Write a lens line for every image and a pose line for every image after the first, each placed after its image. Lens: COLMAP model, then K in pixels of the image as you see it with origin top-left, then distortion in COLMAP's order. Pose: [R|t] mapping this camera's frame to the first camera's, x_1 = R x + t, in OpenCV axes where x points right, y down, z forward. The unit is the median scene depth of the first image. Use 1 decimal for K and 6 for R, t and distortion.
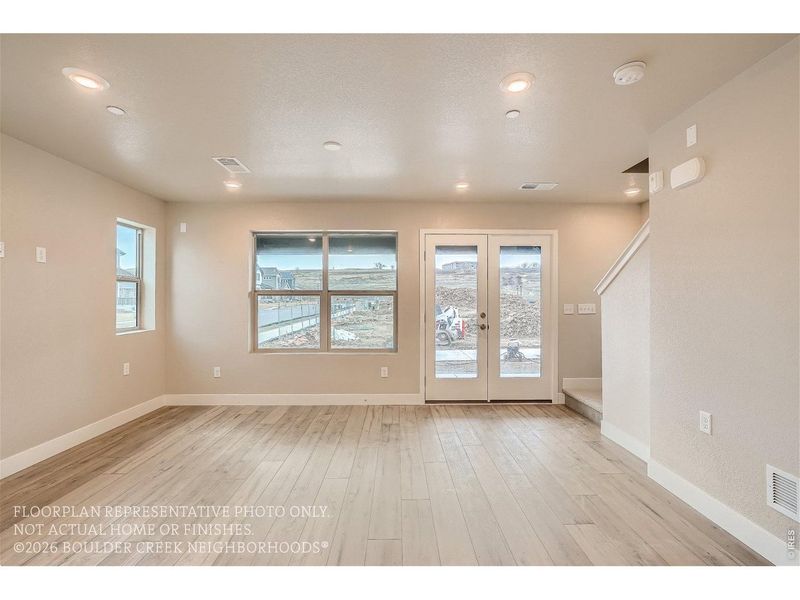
lens RADIAL K [[371.9, 0, 399.1], [0, 371.9, 298.0], [0, 0, 1]] dist [-0.017101, 0.013814]
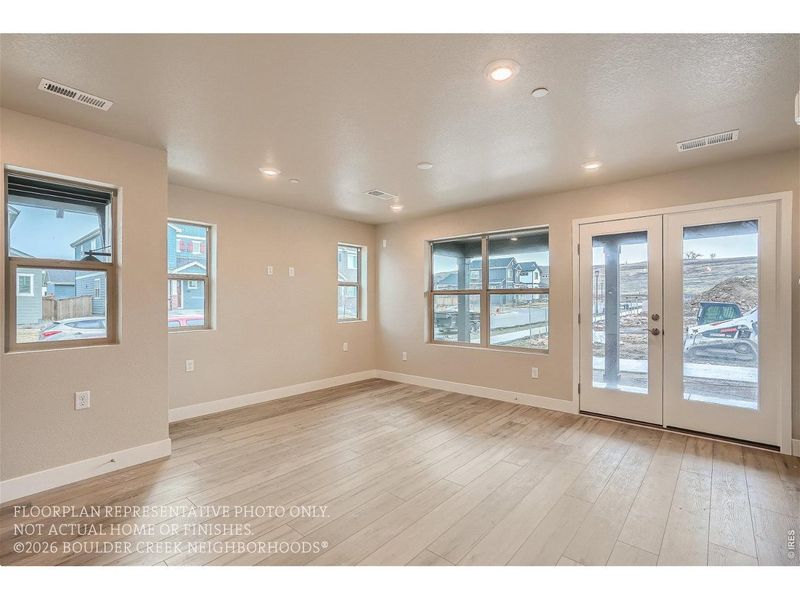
lens RADIAL K [[371.9, 0, 403.8], [0, 371.9, 299.6], [0, 0, 1]] dist [-0.017101, 0.013814]
pose [[0.755213, -0.001222, -0.655478, 0.337359], [0.005802, 0.999972, 0.004821, 0.001793], [0.655453, -0.007444, 0.755199, 0.049281]]
